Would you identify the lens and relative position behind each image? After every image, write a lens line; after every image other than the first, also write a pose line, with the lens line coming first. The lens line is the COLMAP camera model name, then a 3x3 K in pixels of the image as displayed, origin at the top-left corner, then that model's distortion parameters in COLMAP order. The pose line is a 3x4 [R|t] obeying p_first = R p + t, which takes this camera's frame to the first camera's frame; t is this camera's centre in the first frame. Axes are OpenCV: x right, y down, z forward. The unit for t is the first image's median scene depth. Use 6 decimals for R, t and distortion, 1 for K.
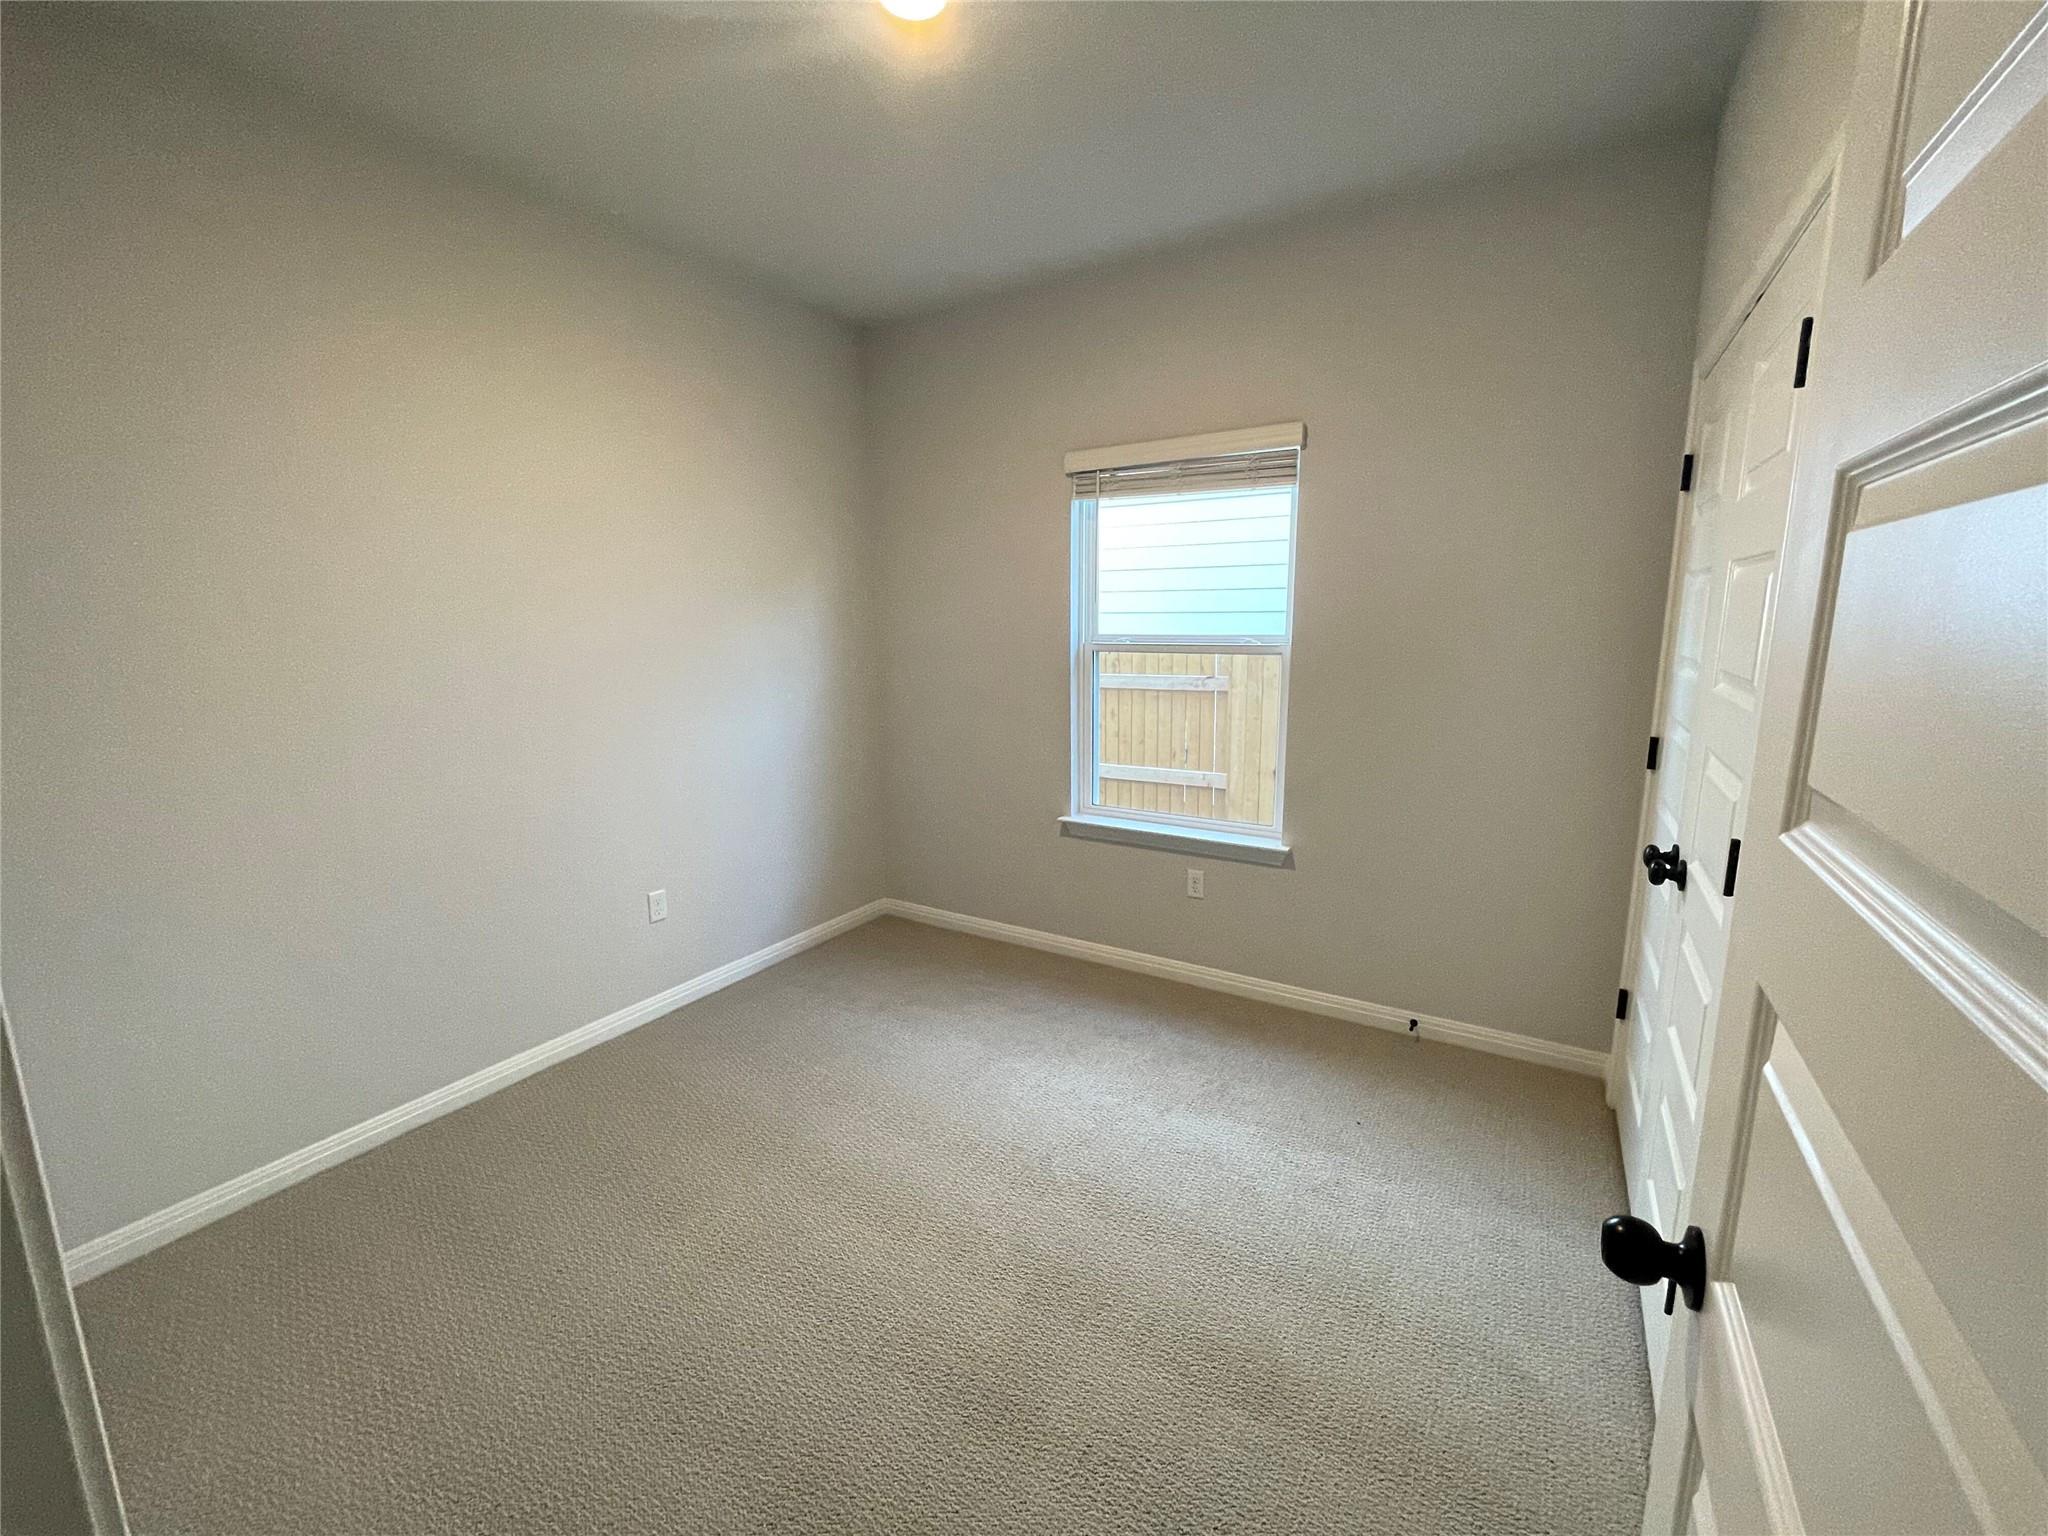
lens RADIAL K [[835.9, 0, 1019.9], [0, 835.9, 764.1], [0, 0, 1]] dist [0.000478, 0.000072]
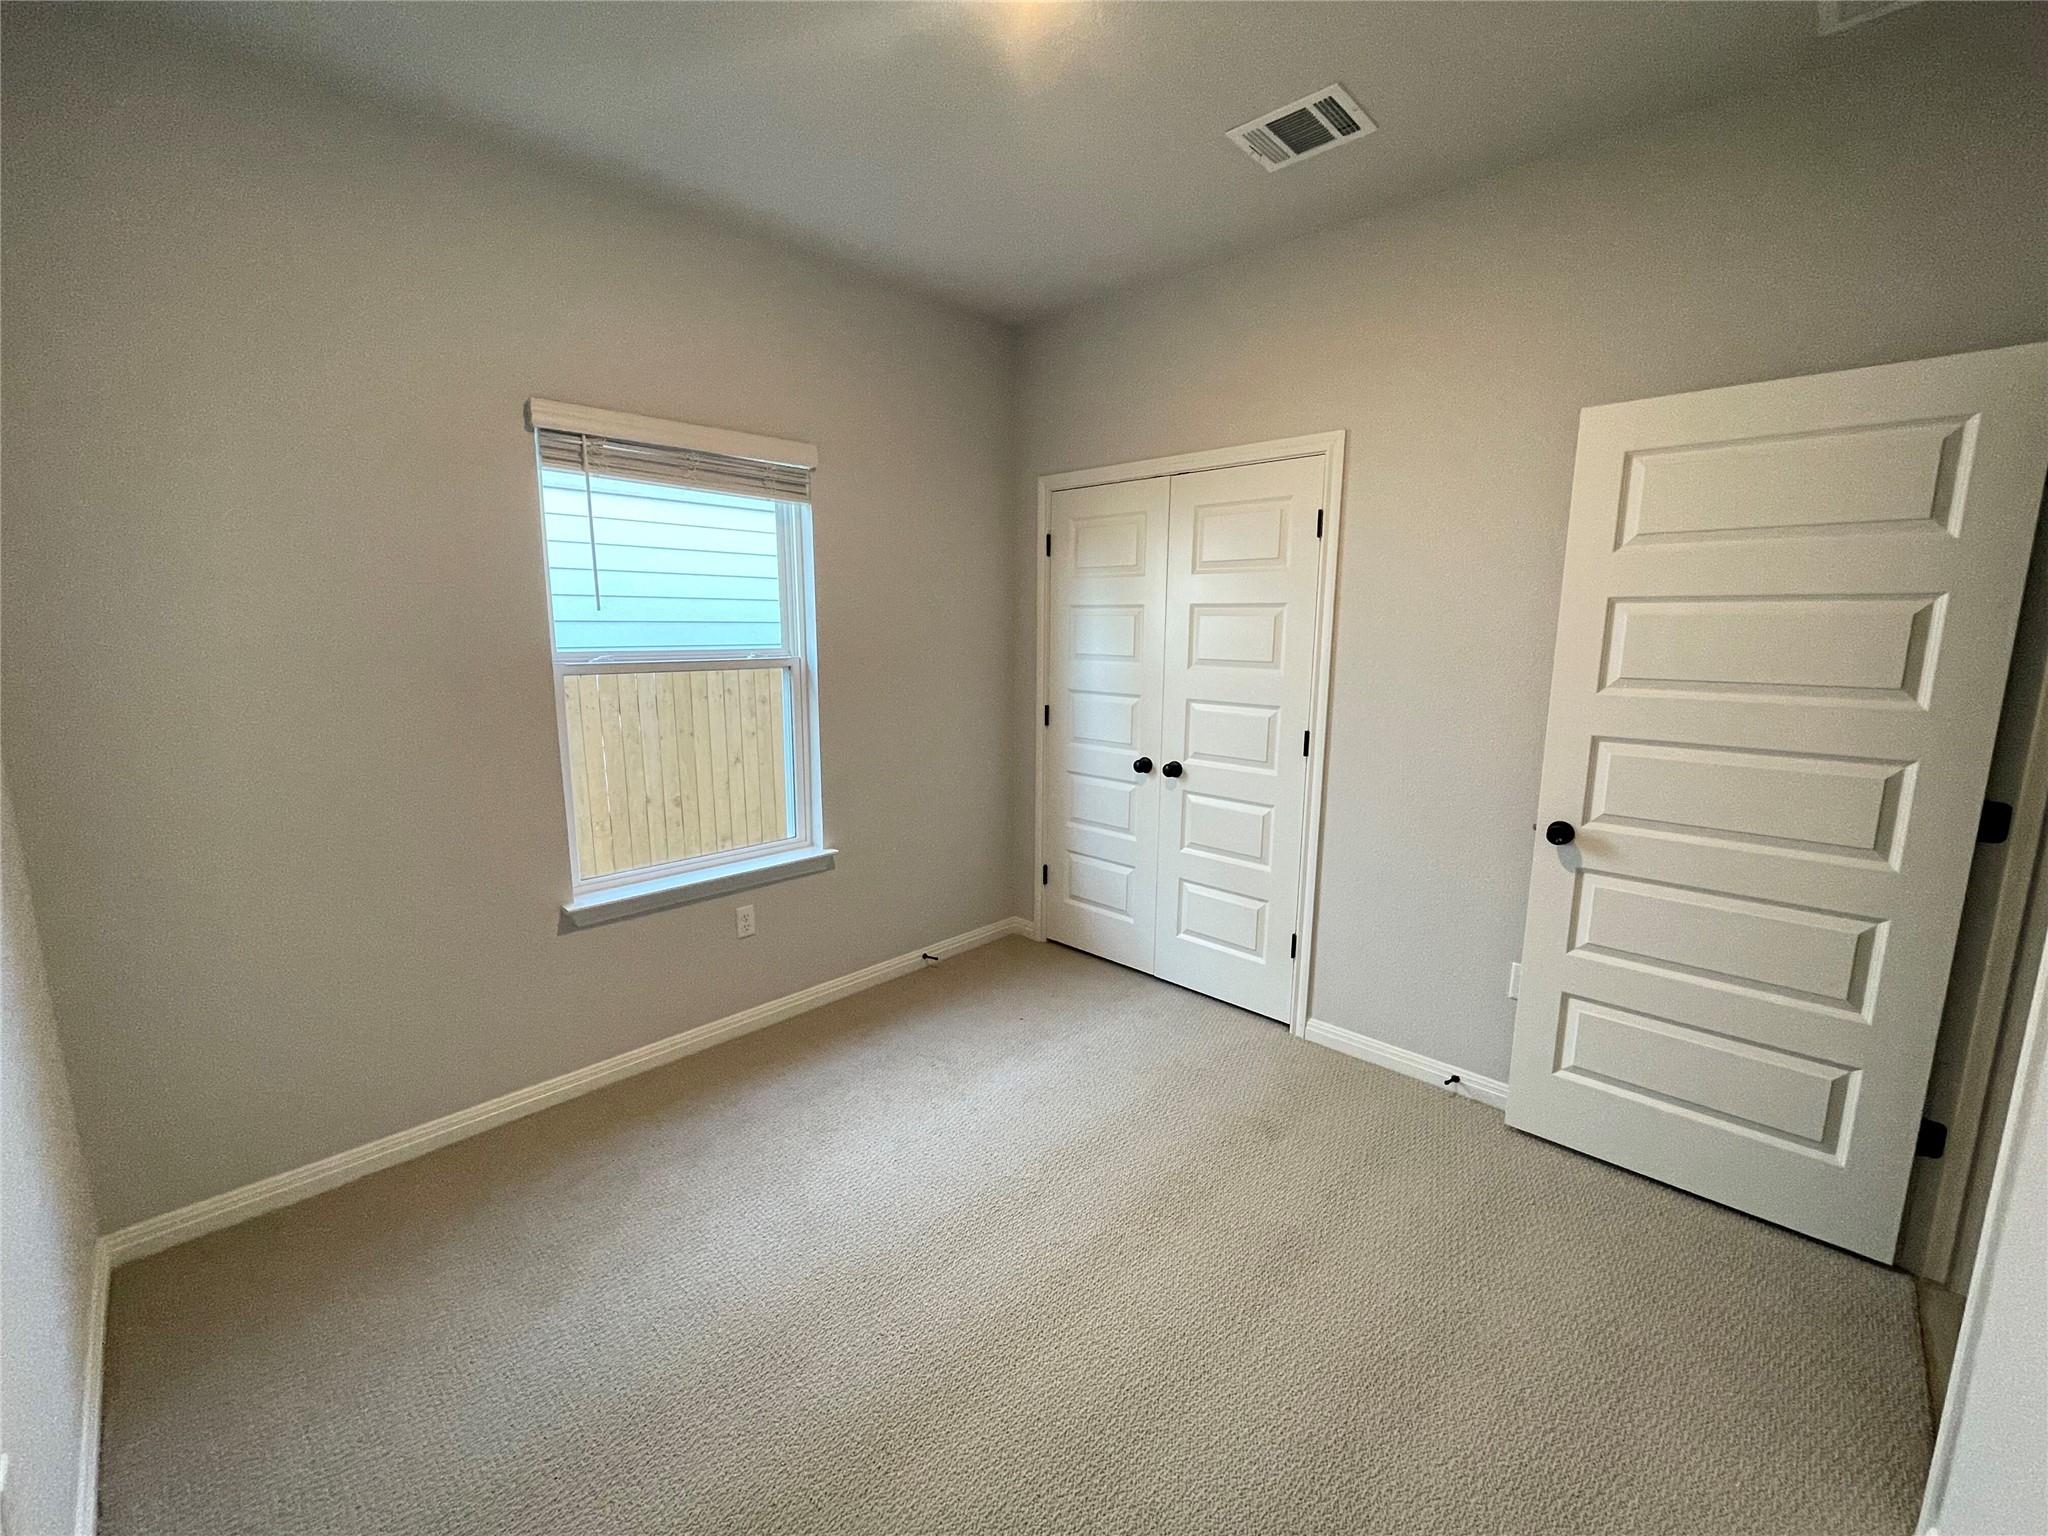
lens RADIAL K [[835.9, 0, 1019.9], [0, 835.9, 764.1], [0, 0, 1]] dist [0.000478, 0.000072]
pose [[0.212676, -0.149459, 0.965625, -0.632142], [0.165417, 0.979476, 0.115170, -0.087358], [-0.963019, 0.135237, 0.233034, 0.517126]]
